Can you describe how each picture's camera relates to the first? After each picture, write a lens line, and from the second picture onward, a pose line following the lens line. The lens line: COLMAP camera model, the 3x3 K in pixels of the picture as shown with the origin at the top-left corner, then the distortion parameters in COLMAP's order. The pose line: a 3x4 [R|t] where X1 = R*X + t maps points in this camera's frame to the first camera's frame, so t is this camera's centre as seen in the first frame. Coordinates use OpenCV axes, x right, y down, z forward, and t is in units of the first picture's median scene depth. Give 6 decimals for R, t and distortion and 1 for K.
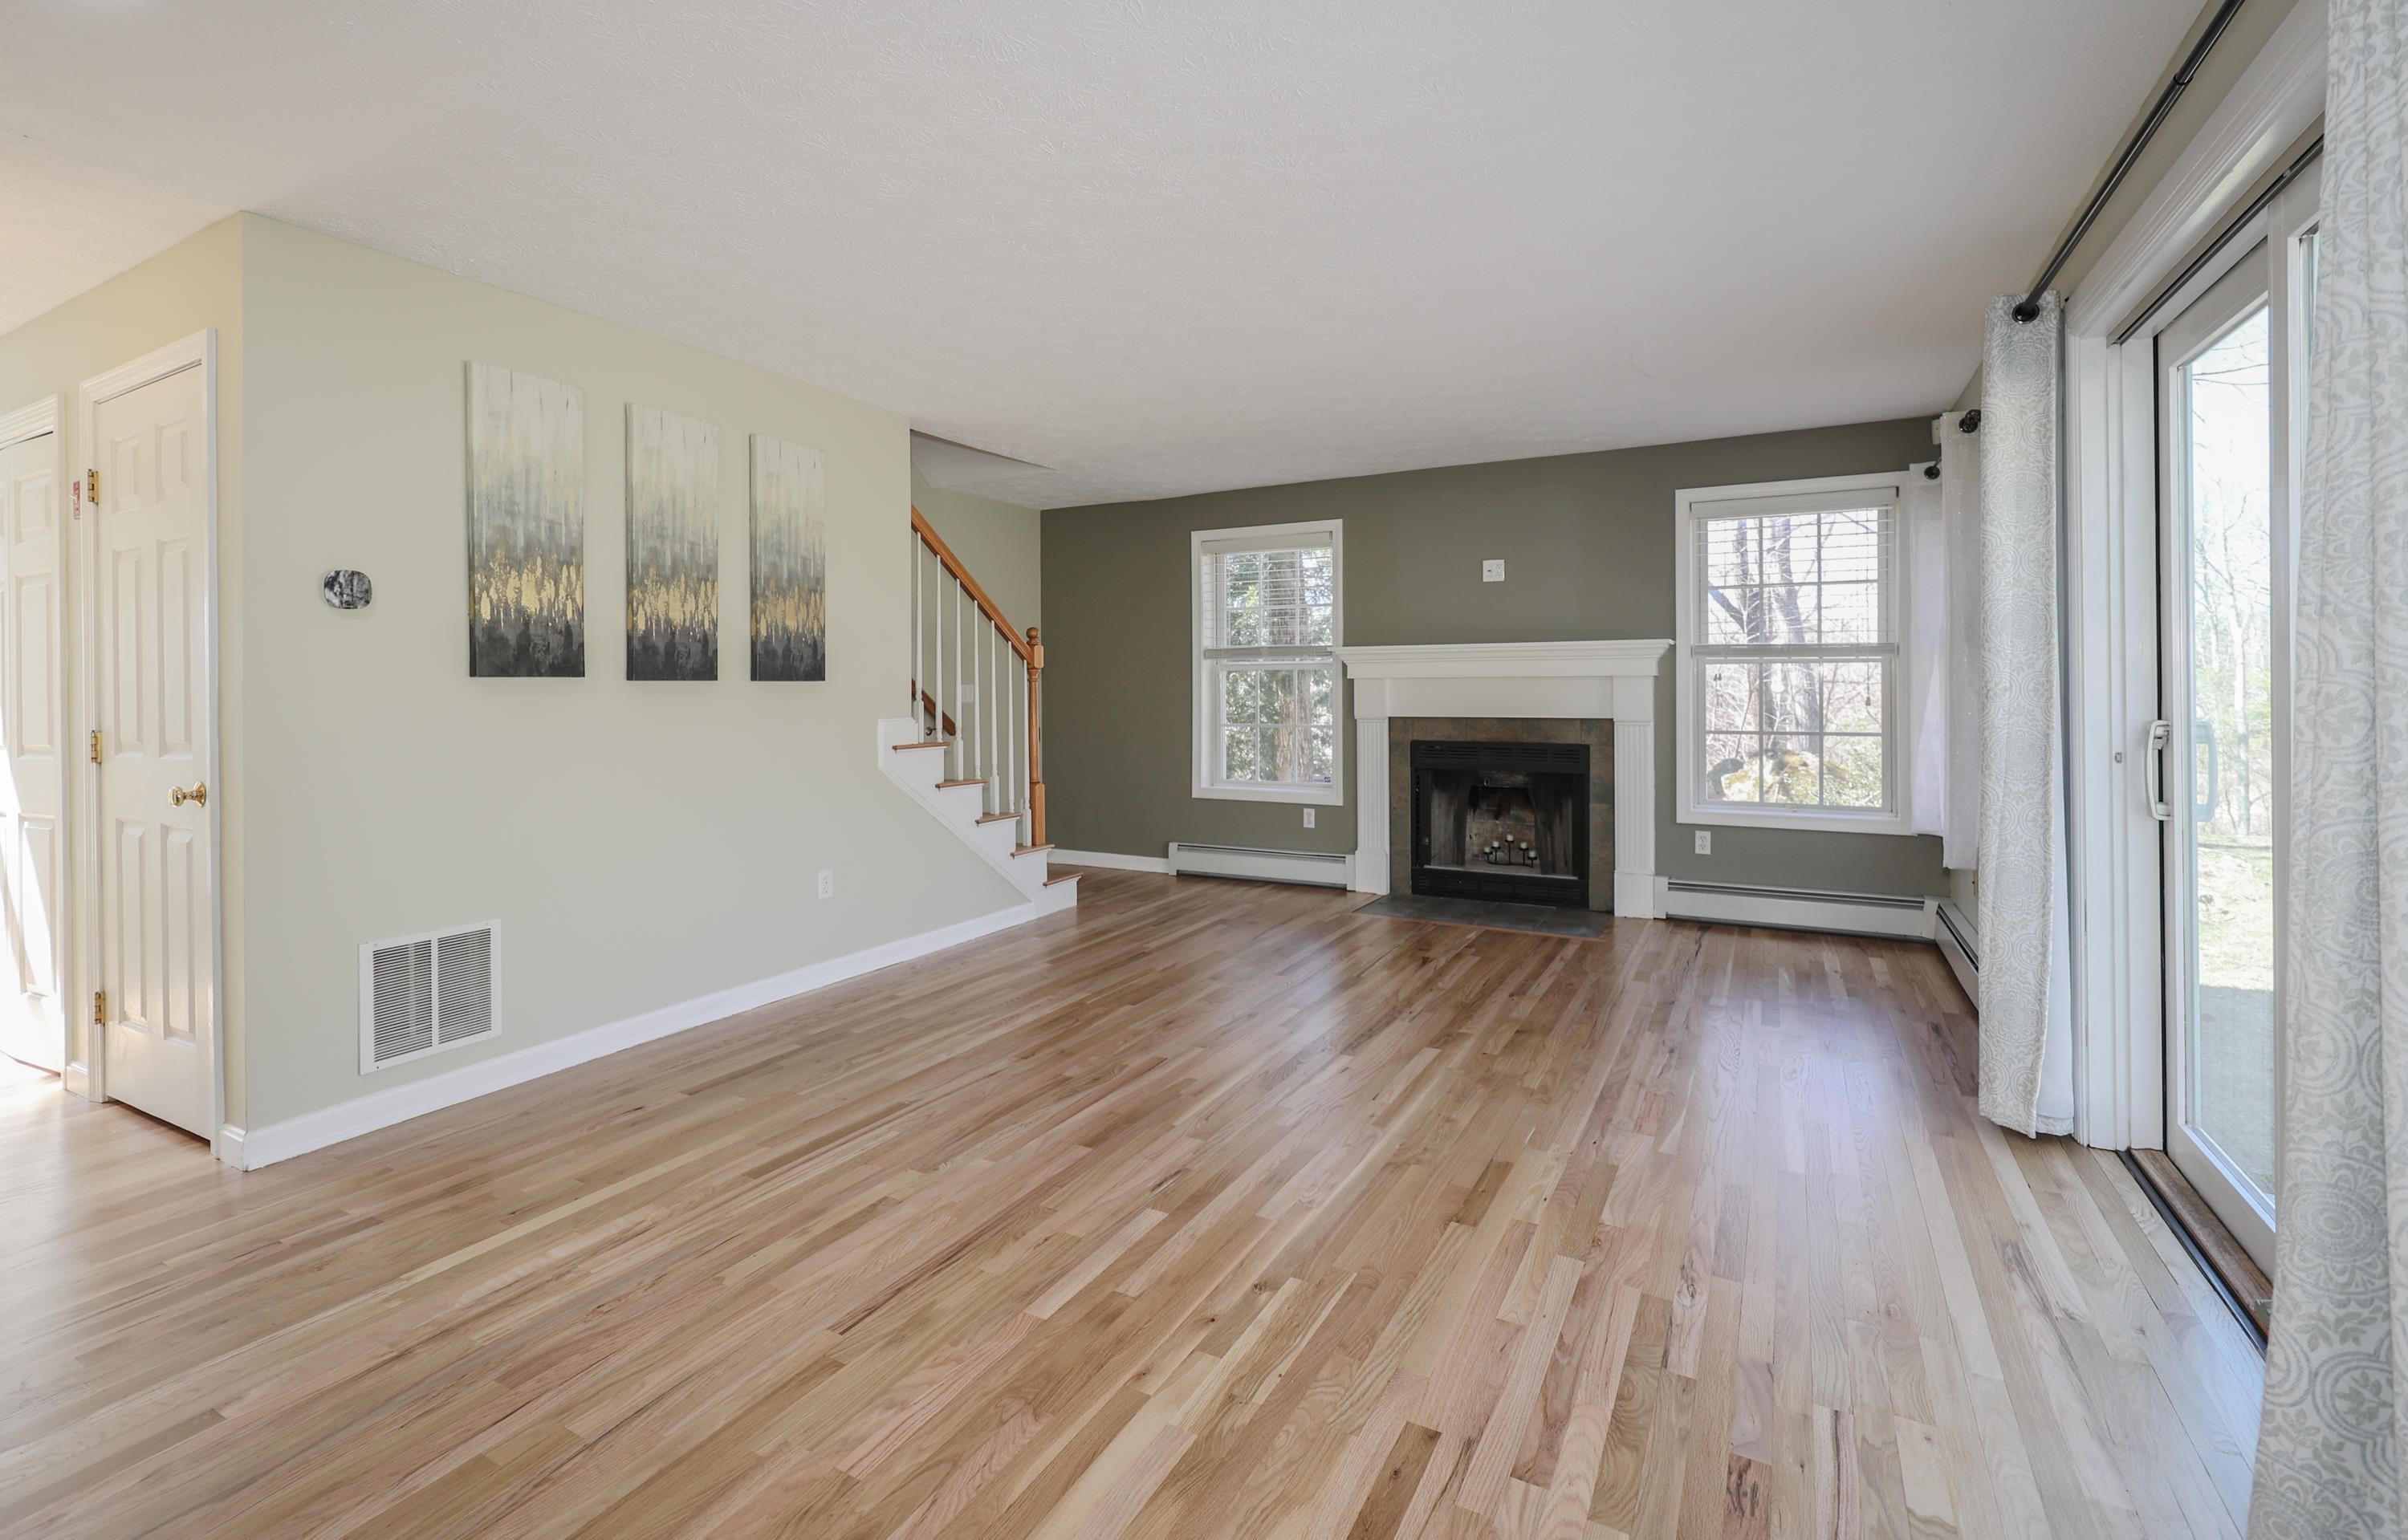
lens RADIAL K [[1071.7, 0, 1195.8], [0, 1071.7, 679.1], [0, 0, 1]] dist [0.002428, -0.001857]
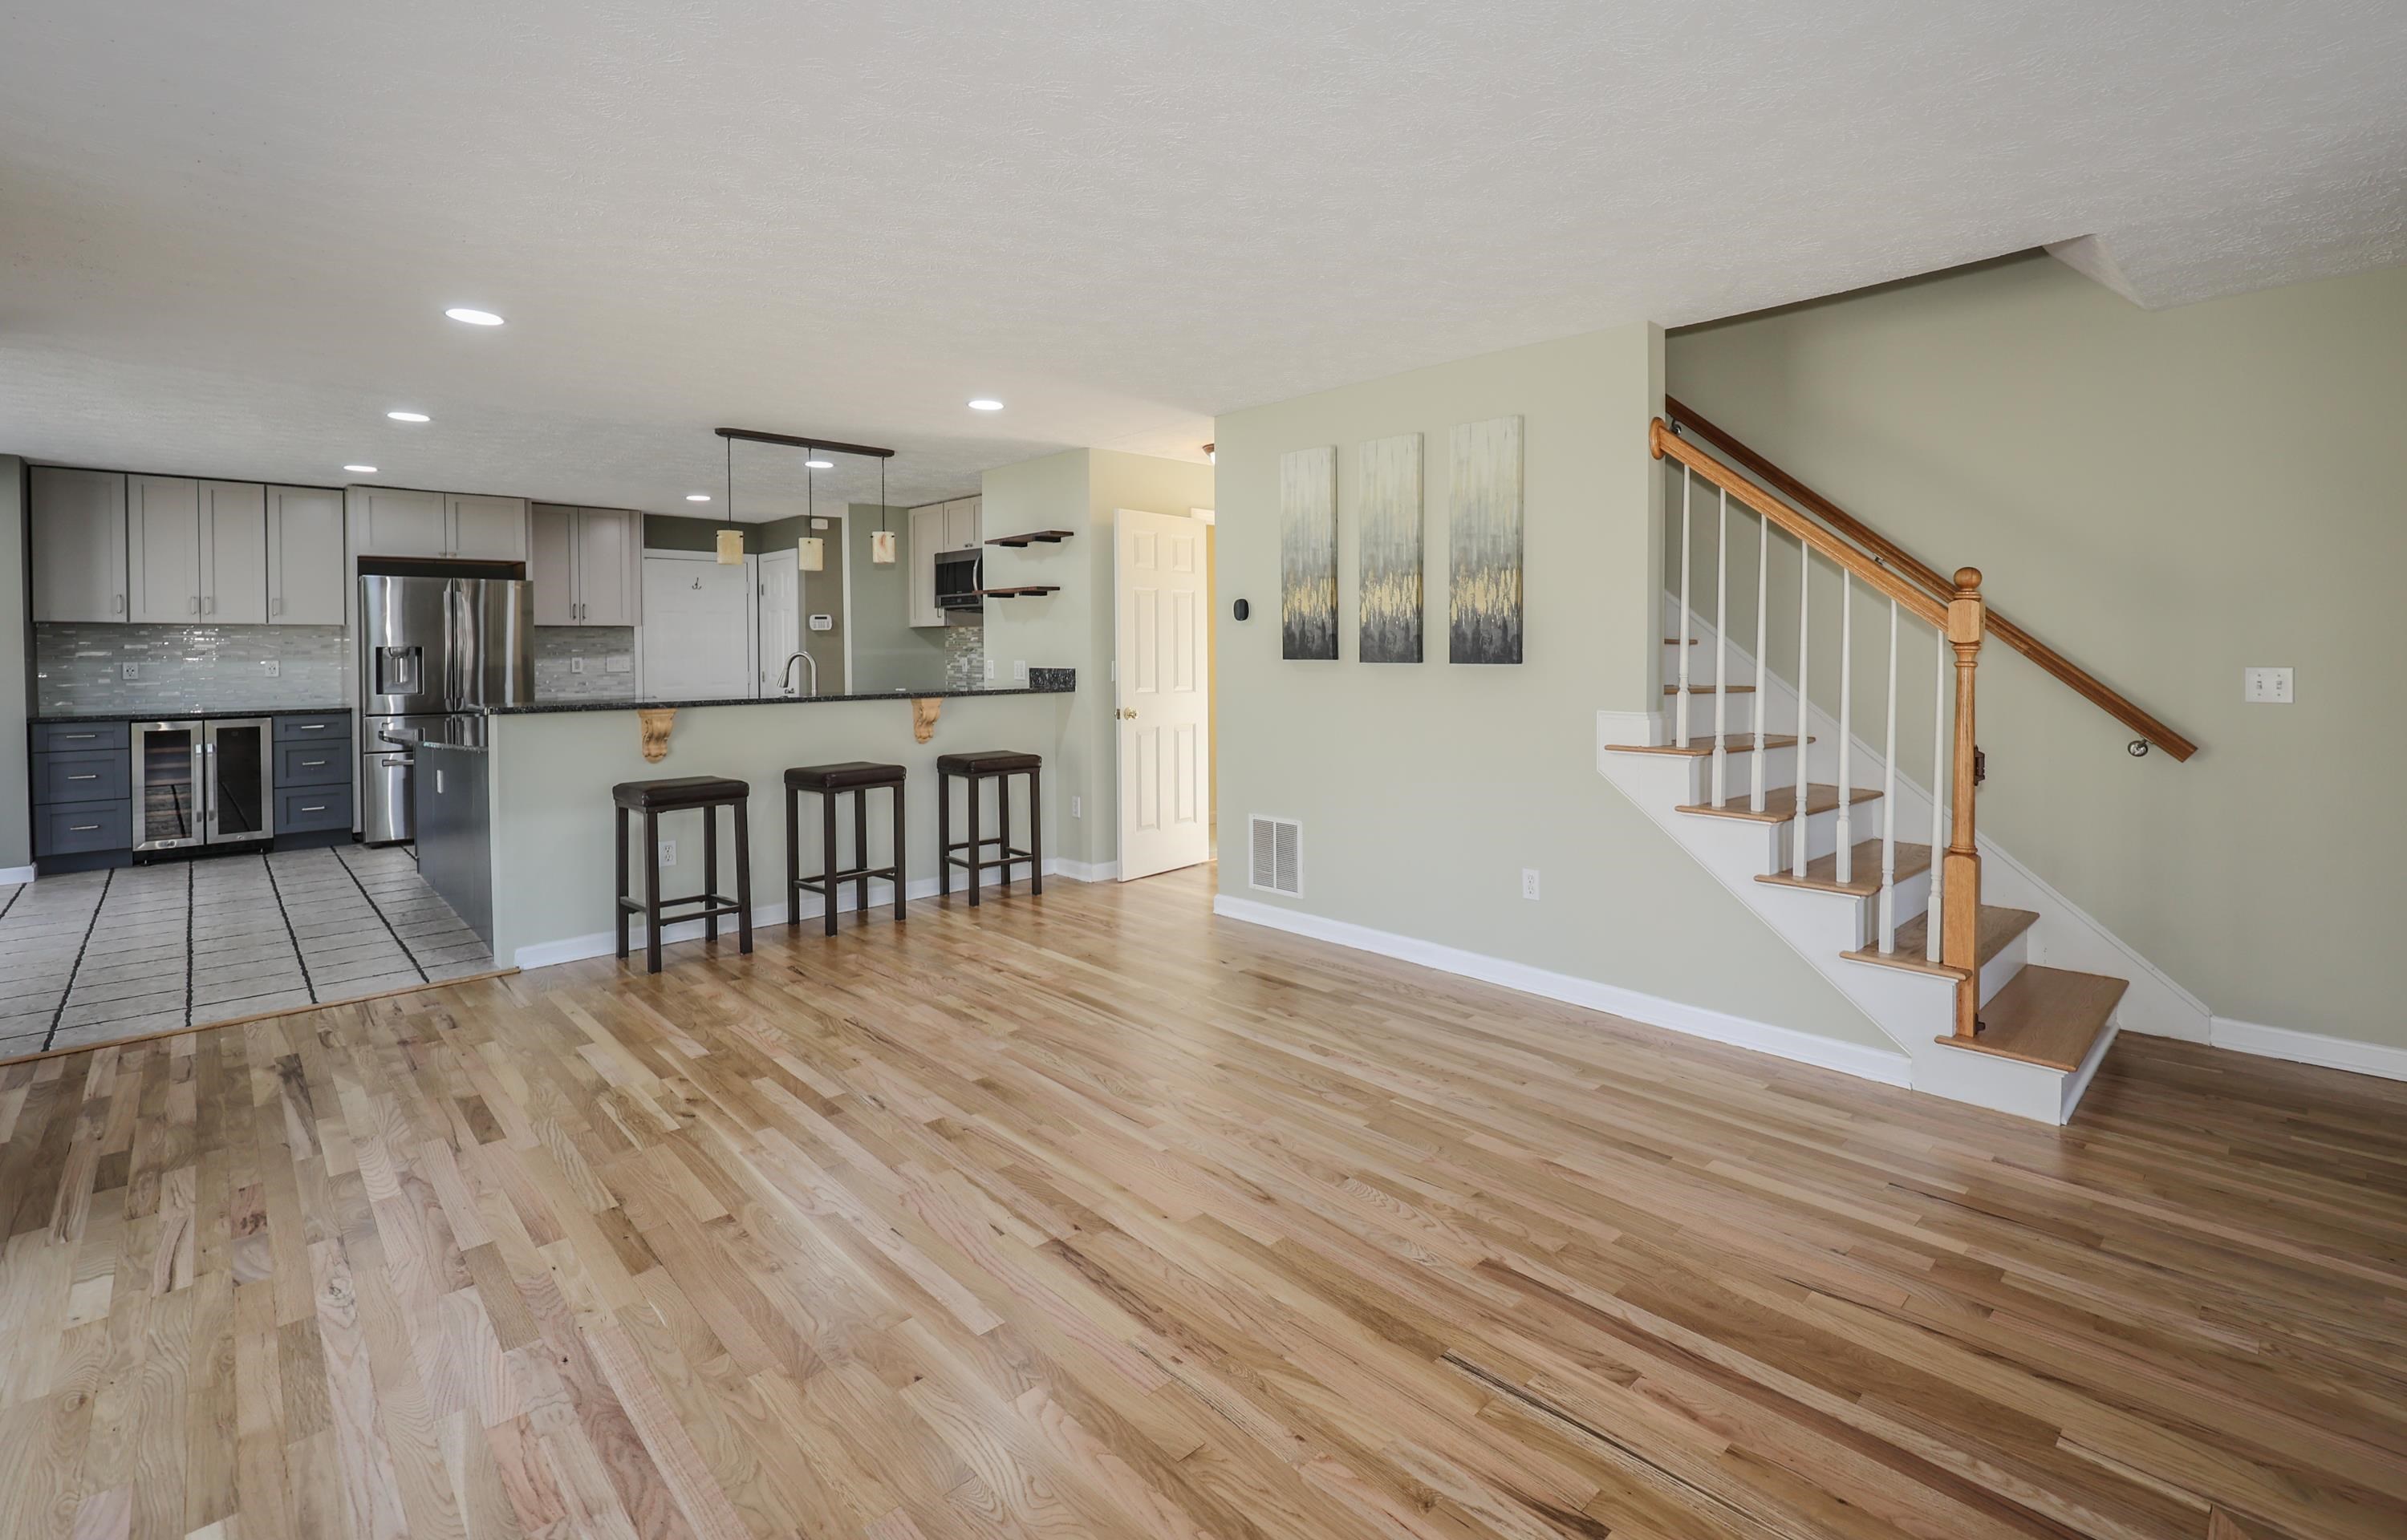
lens RADIAL K [[1071.2, 0, 1325.1], [0, 1071.2, 656.0], [0, 0, 1]] dist [0.002428, -0.001857]
pose [[-0.255646, 0.016763, -0.966625, 0.605889], [0.015286, 0.999795, 0.013295, -0.020656], [0.966650, -0.011377, -0.255850, 1.101618]]
